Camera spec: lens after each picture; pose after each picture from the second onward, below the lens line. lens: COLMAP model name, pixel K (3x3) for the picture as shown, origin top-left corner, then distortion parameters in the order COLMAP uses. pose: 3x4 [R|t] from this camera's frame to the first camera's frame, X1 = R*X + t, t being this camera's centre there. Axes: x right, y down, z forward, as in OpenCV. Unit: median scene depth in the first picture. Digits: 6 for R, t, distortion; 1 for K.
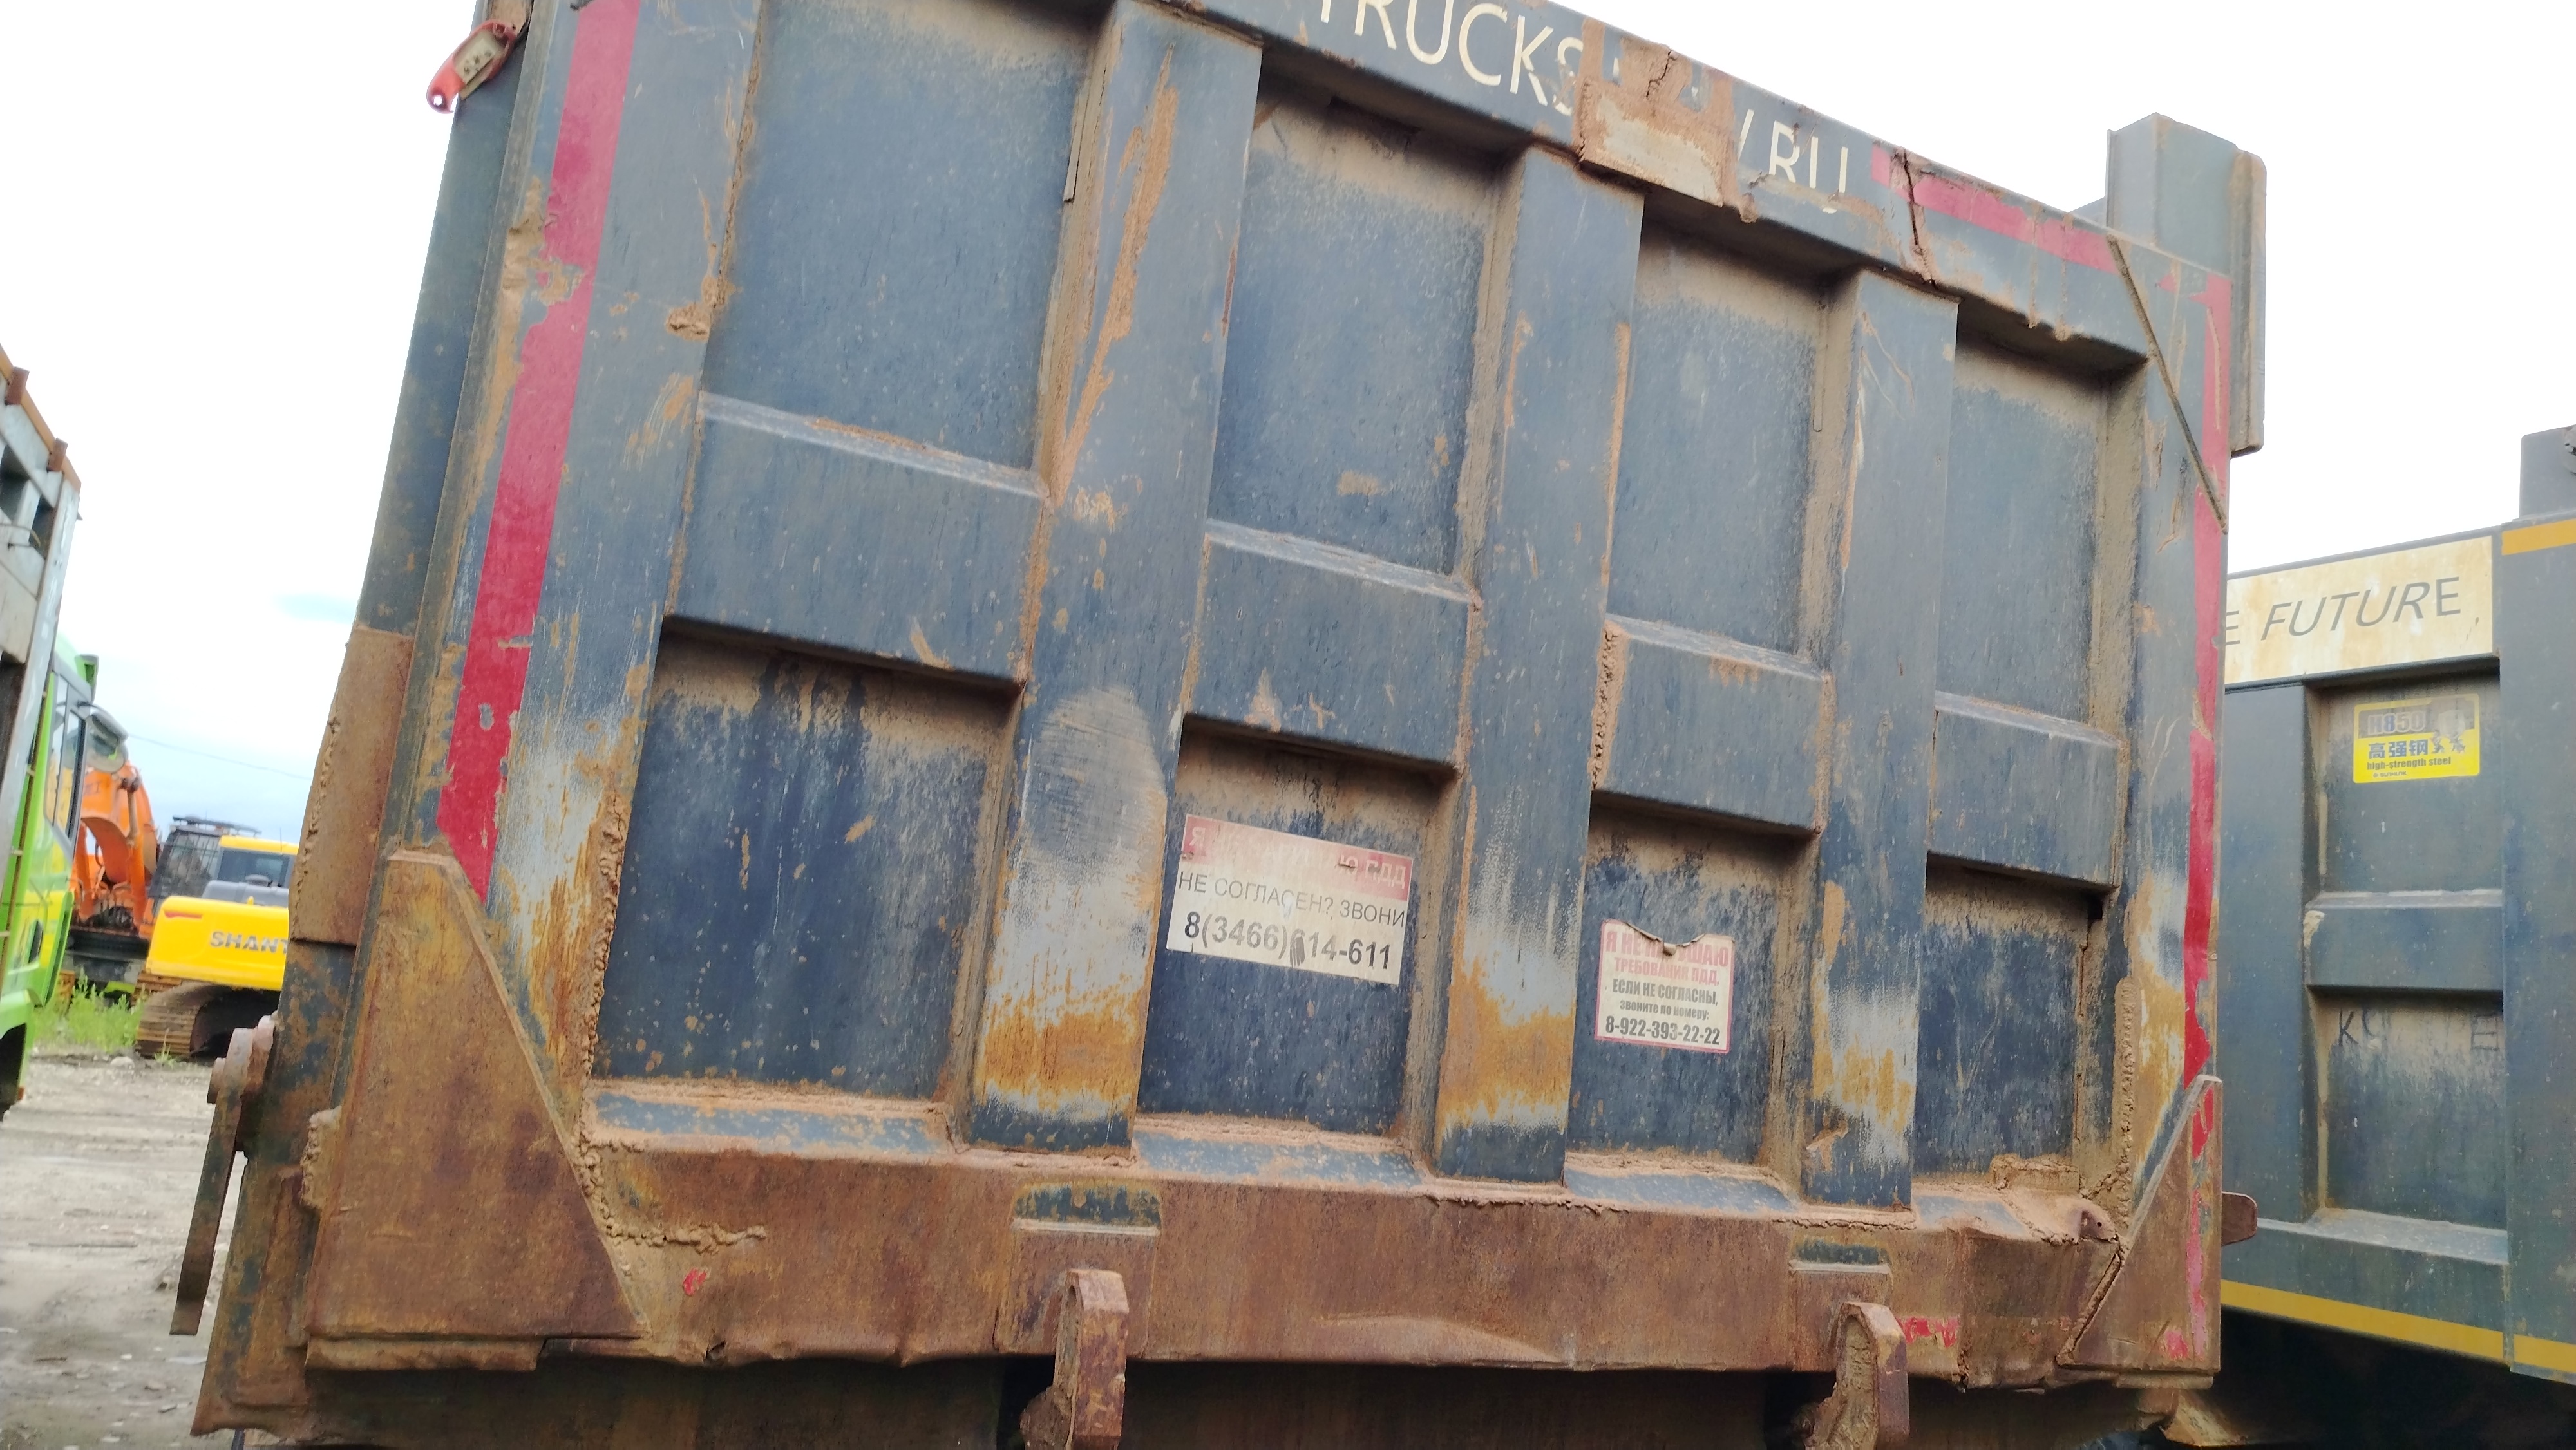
lens RADIAL K [[1717.4, 0, 1257.8], [0, 1717.4, 728.1], [0, 0, 1]] dist [0.097459, -0.162634]
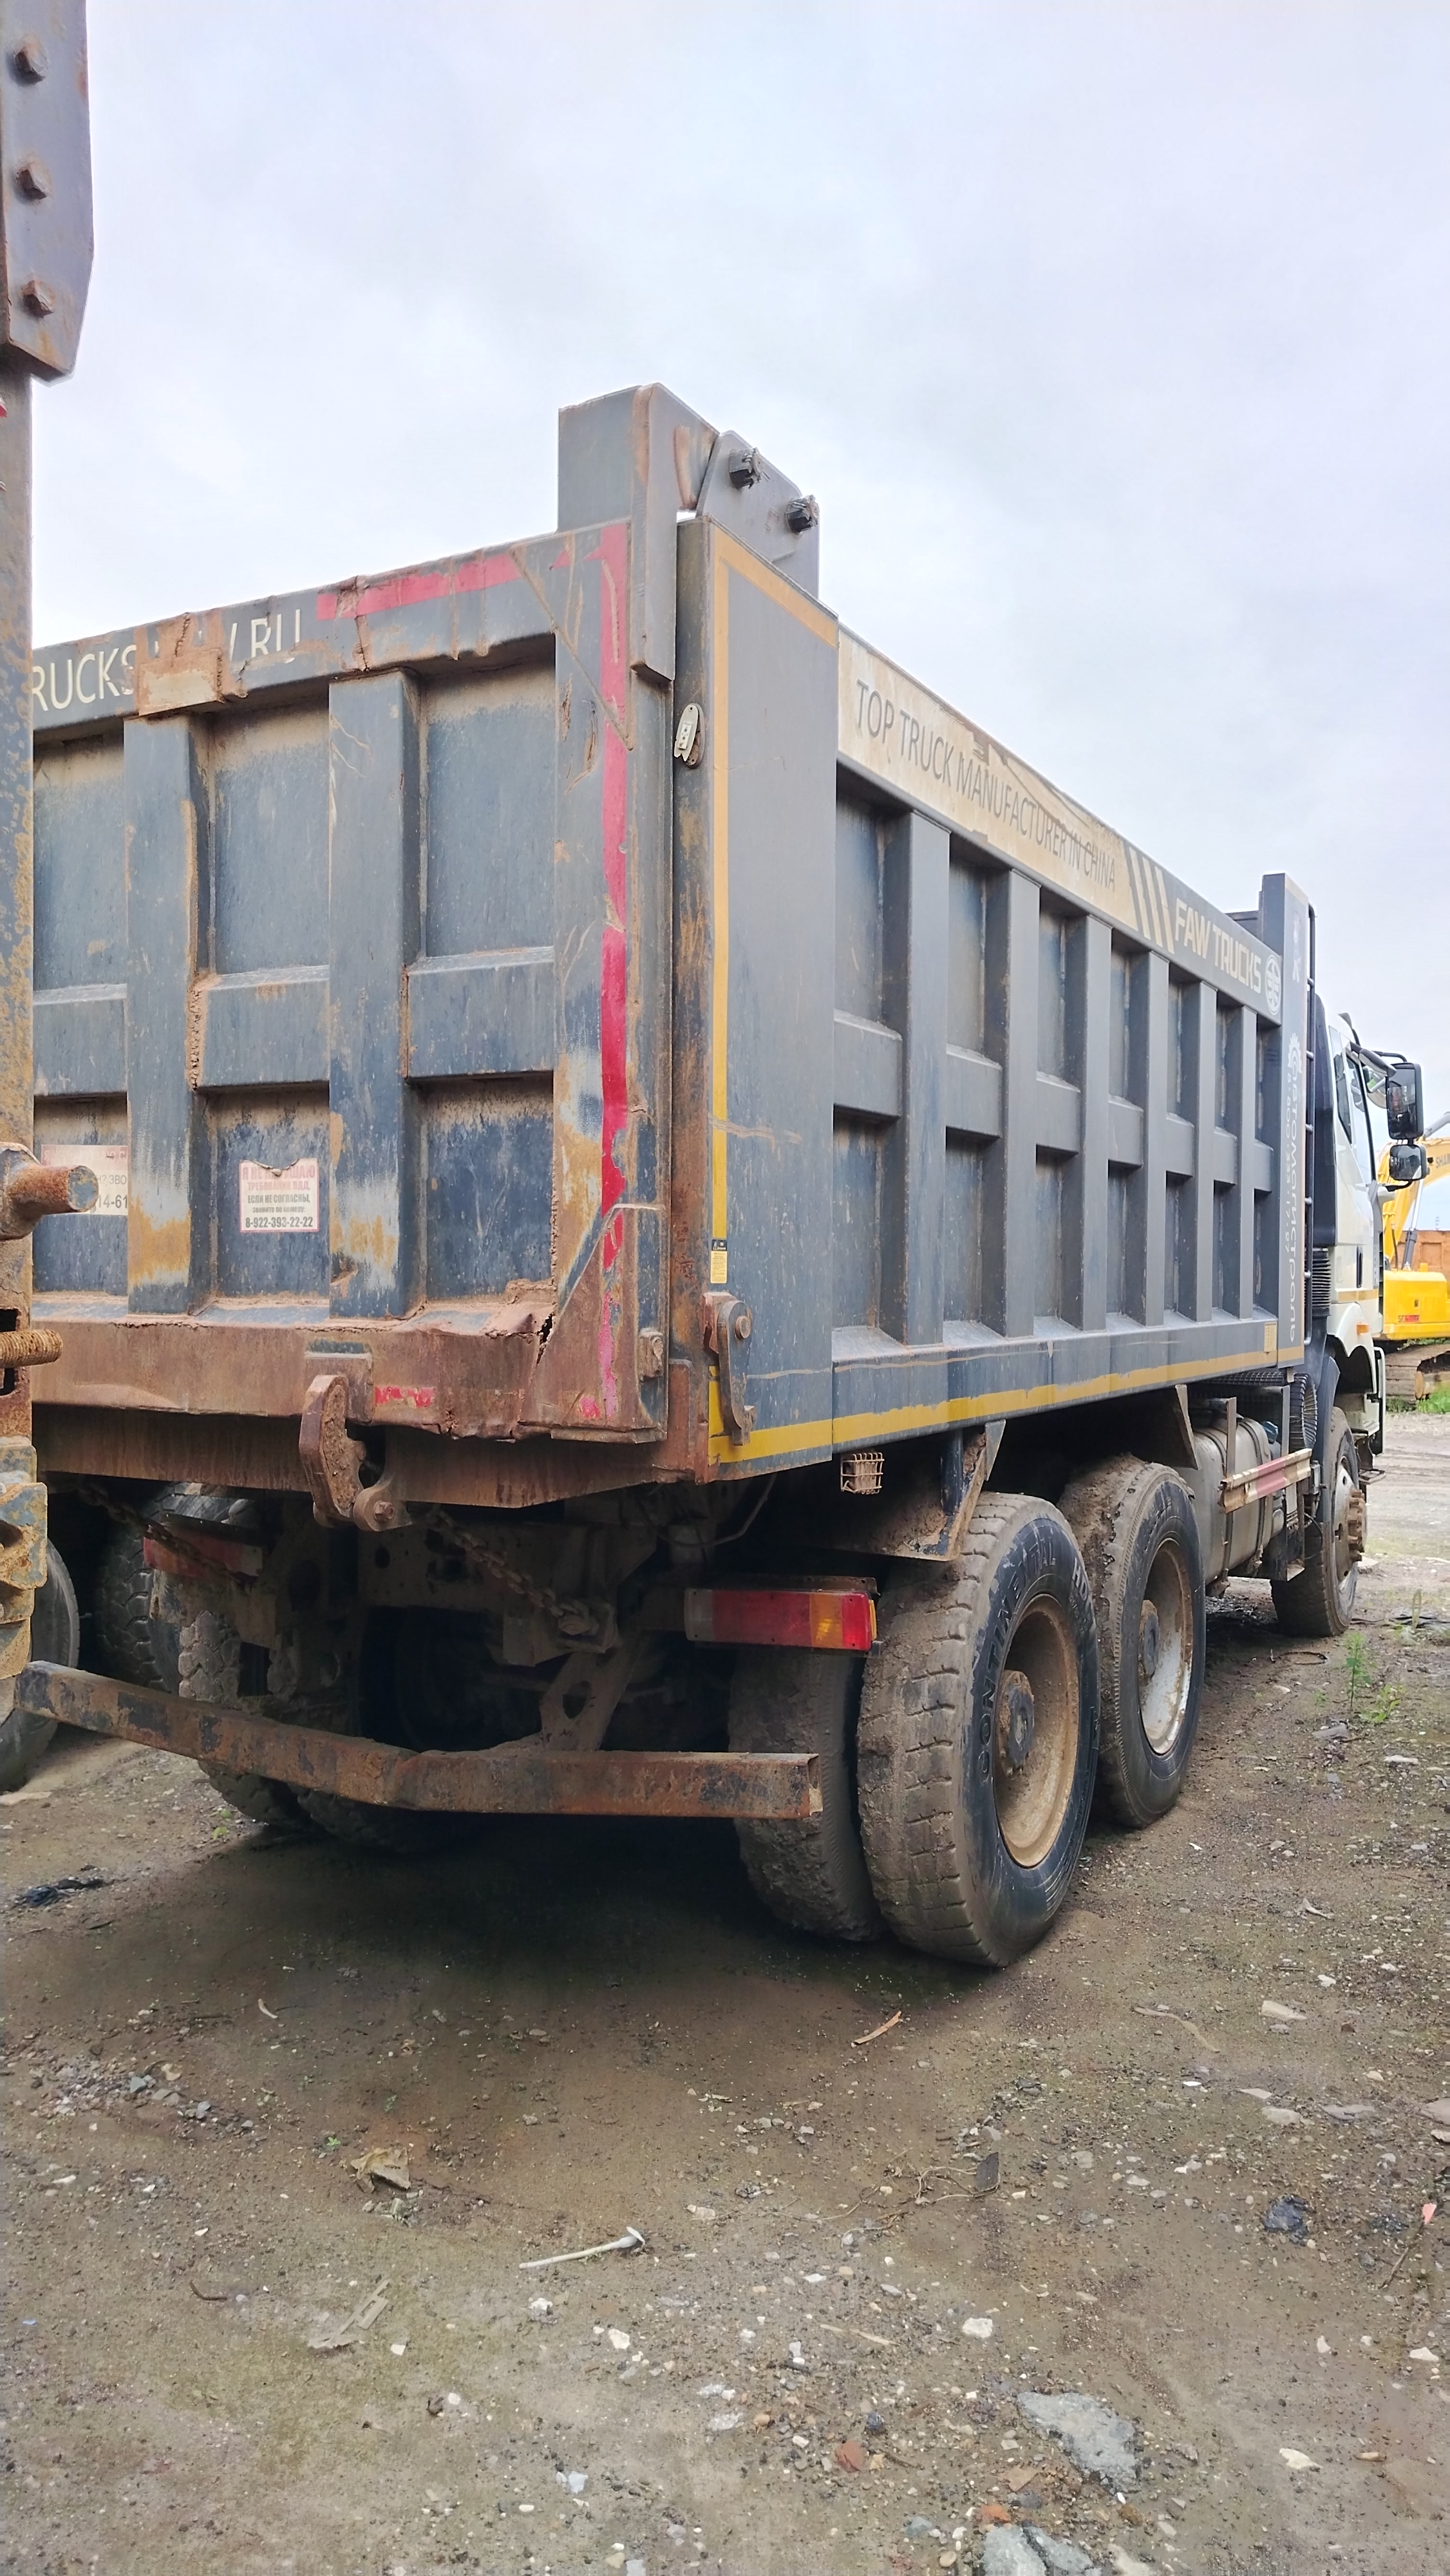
lens RADIAL K [[1717.4, 0, 863.4], [0, 1717.4, 1284.5], [0, 0, 1]] dist [0.097459, -0.162634]
pose [[0.613886, -0.098693, -0.783201, 1.995822], [0.181425, 0.983234, 0.018304, 0.327171], [0.768263, -0.153329, 0.621500, 0.432845]]
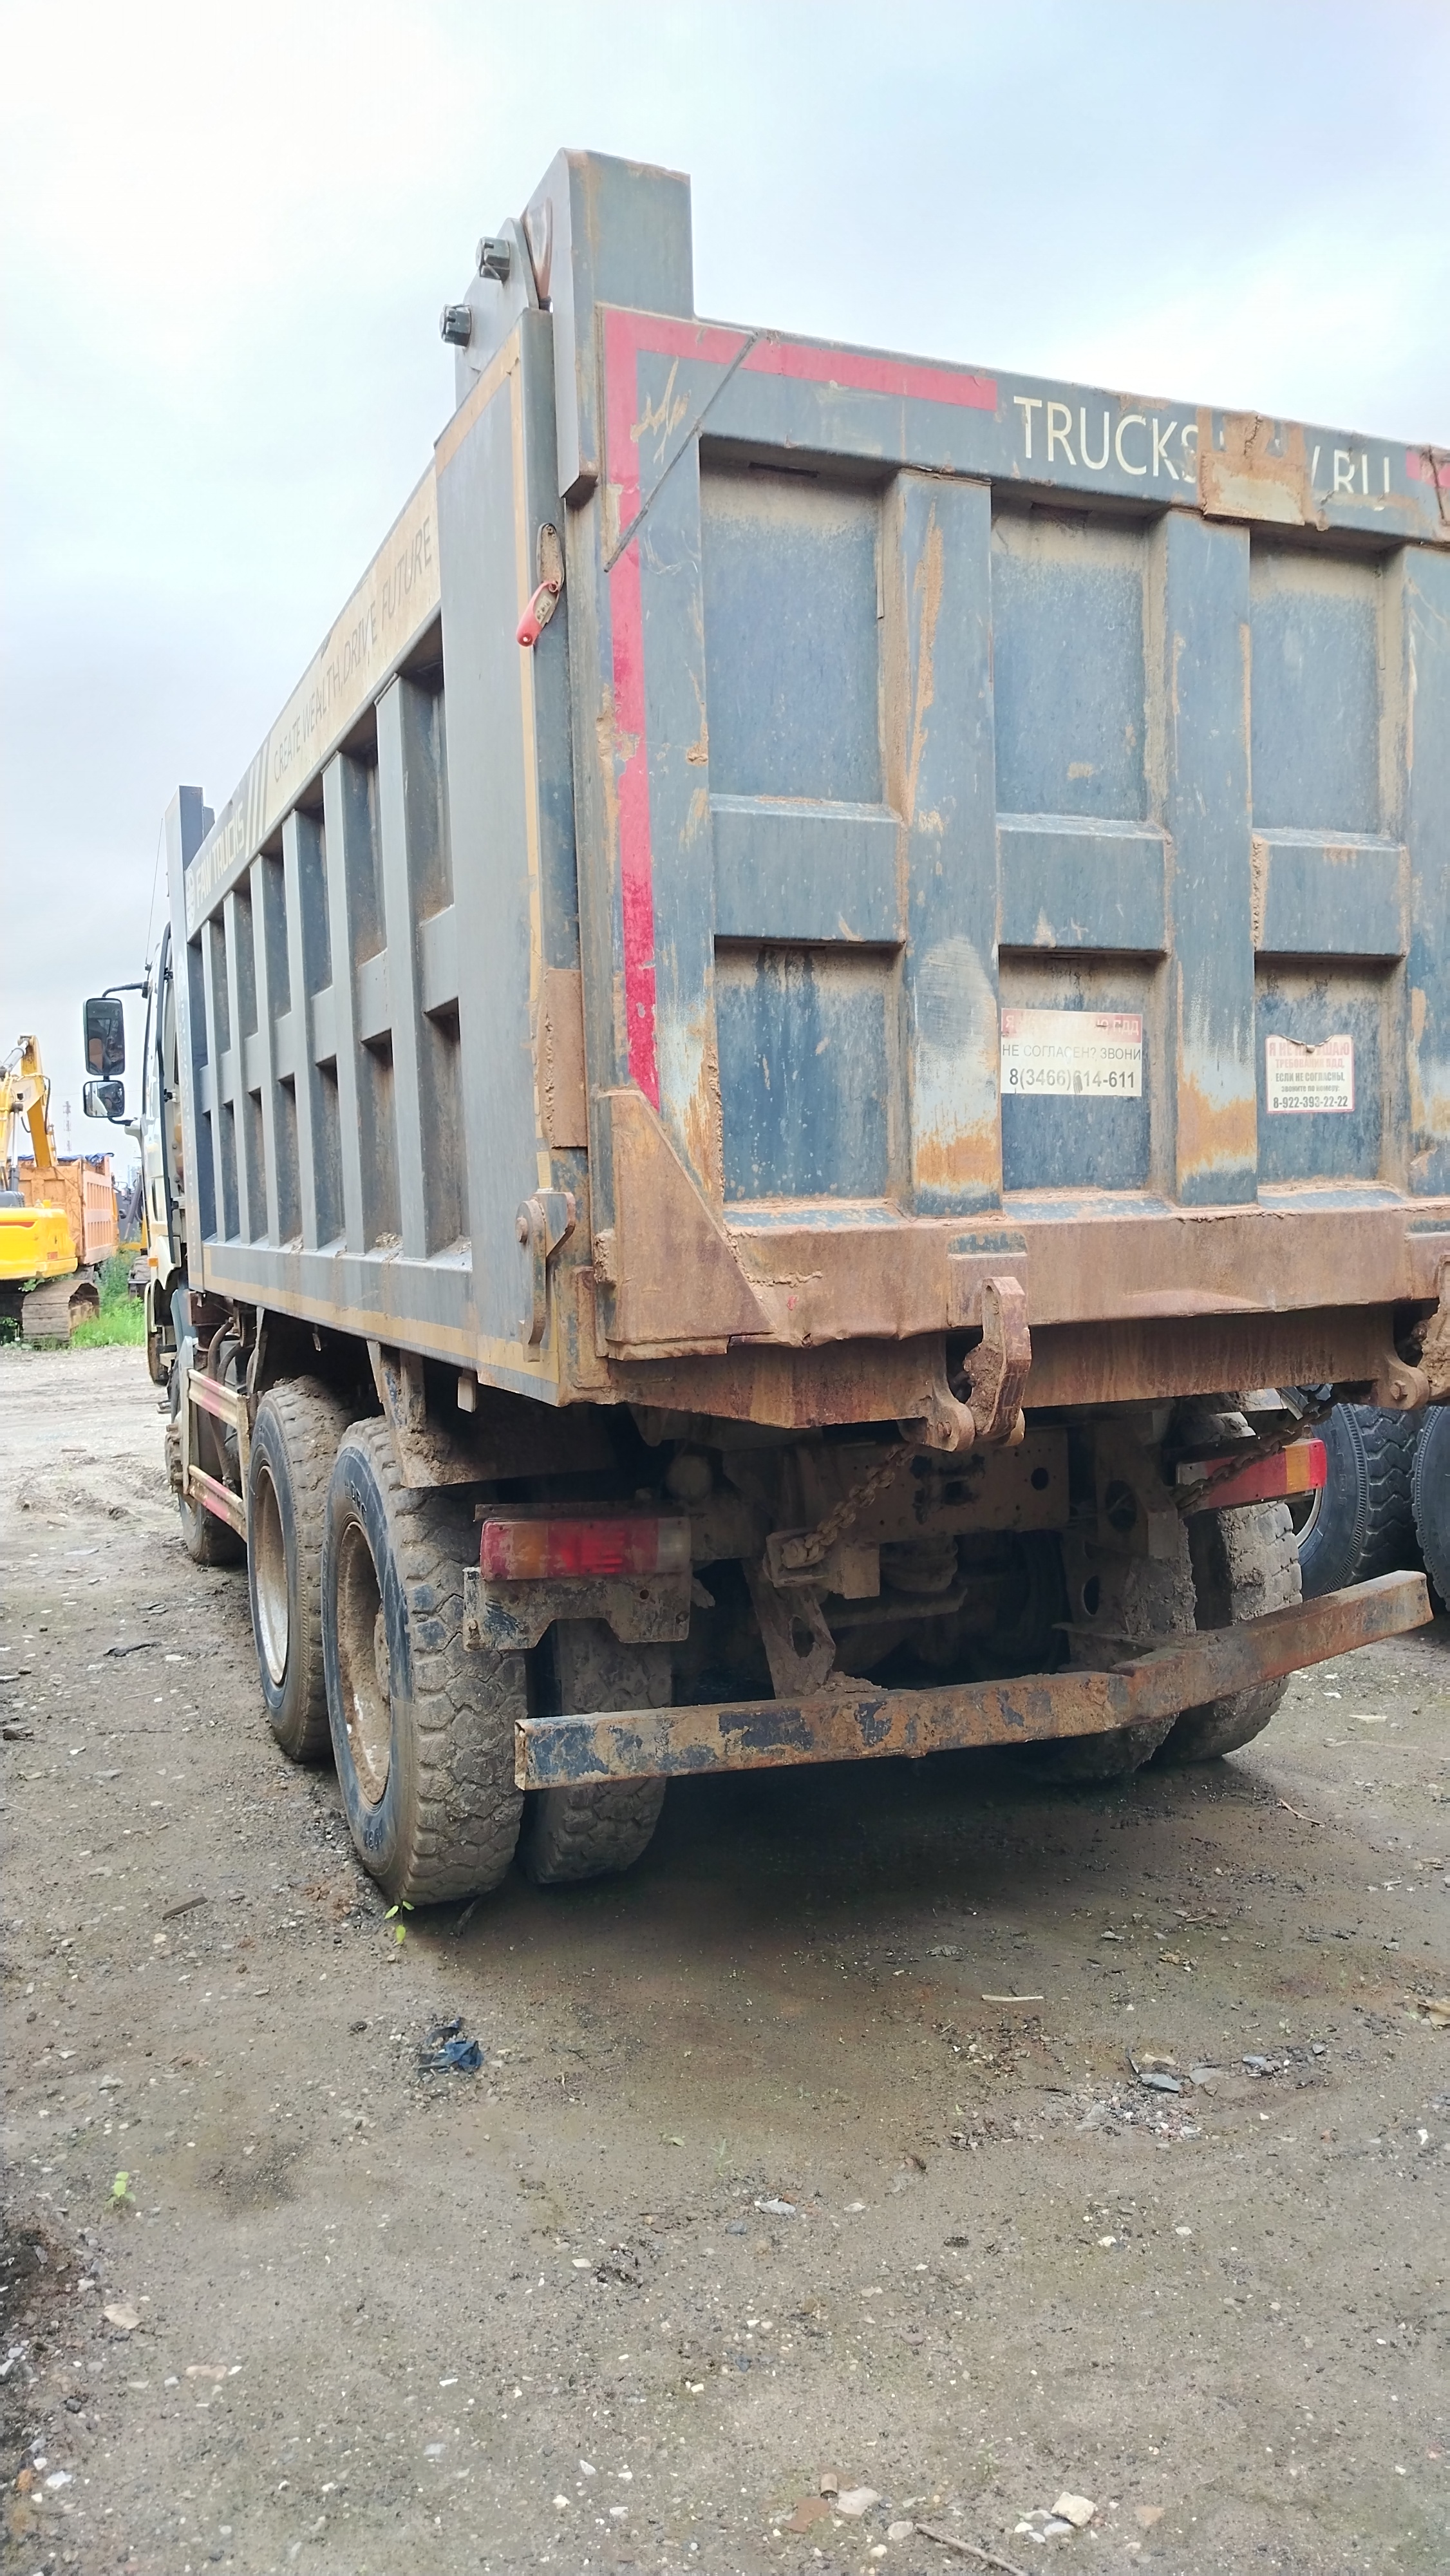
lens RADIAL K [[1643.0, 0, 716.1], [0, 1643.0, 1270.2], [0, 0, 1]] dist [0.085270, -0.138054]
pose [[0.987241, -0.138048, -0.079359, -0.205392], [0.150944, 0.970045, 0.190337, -0.043320], [0.050706, -0.199888, 0.978506, -0.535909]]
